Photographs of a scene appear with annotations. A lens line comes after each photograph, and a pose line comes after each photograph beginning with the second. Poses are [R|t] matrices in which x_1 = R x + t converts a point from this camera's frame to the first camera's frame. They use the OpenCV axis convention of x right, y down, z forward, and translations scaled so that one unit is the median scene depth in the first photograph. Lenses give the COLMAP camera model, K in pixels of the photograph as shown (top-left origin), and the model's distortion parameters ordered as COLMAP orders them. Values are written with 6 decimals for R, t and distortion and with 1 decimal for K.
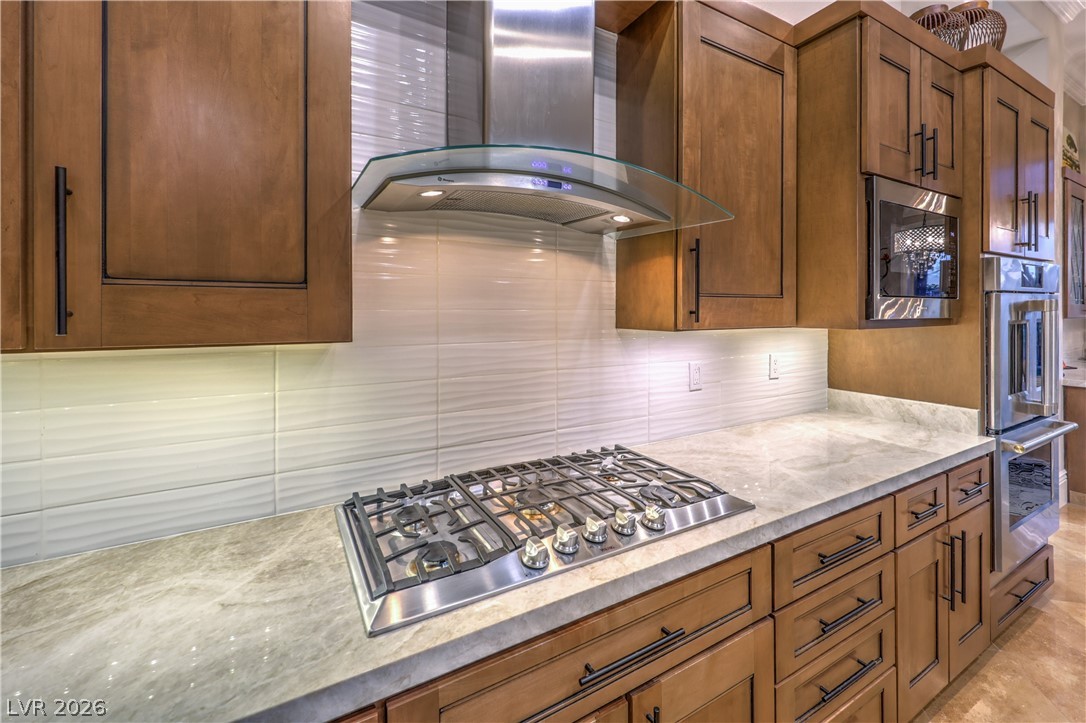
lens RADIAL K [[451.1, 0, 547.9], [0, 451.1, 314.6], [0, 0, 1]] dist [0.000726, 0.000100]
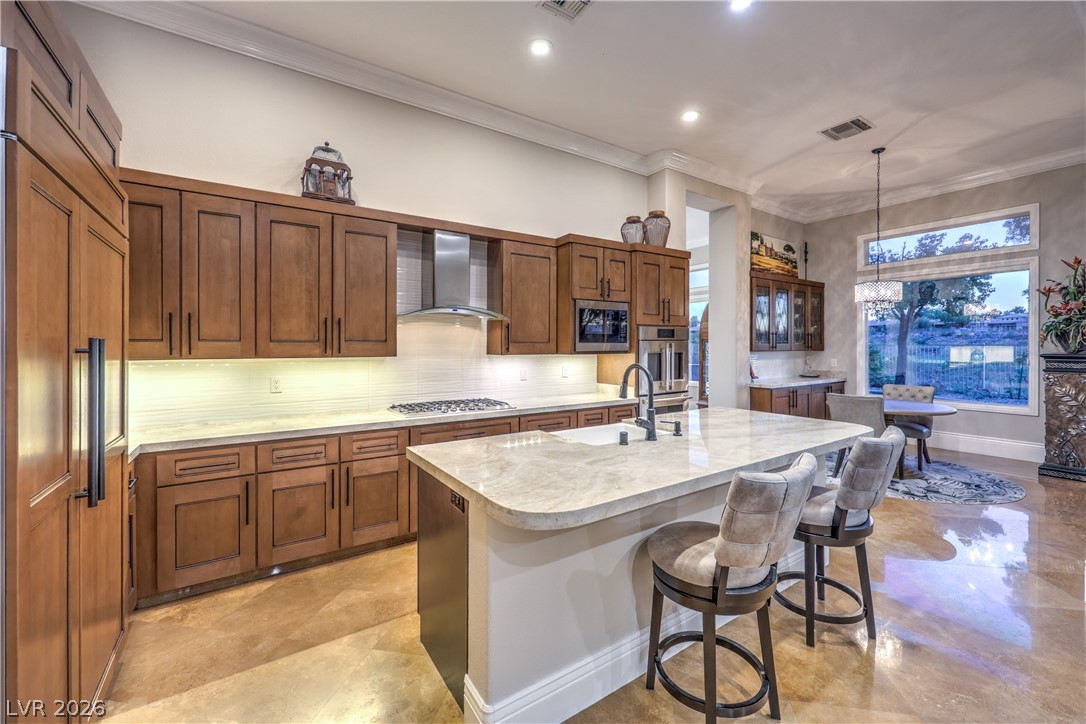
lens RADIAL K [[444.7, 0, 543.6], [0, 444.7, 354.1], [0, 0, 1]] dist [0.000327, 0.000204]
pose [[0.998209, 0.003631, 0.059706, 0.349573], [-0.004648, 0.999846, 0.016897, -0.018099], [-0.059636, -0.017145, 0.998073, -1.713680]]
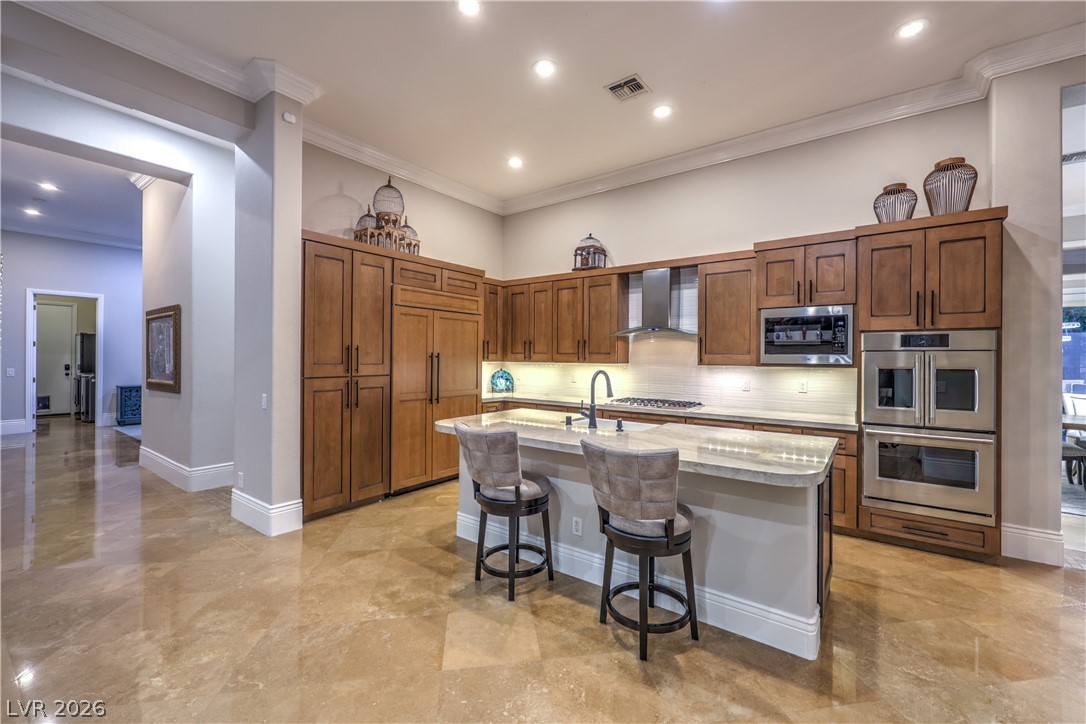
lens RADIAL K [[444.7, 0, 543.6], [0, 444.7, 354.1], [0, 0, 1]] dist [0.000327, 0.000204]
pose [[0.385472, 0.003426, -0.922713, 2.610138], [-0.010880, 0.999940, -0.000832, -0.027702], [0.922655, 0.010359, 0.385486, -1.188564]]
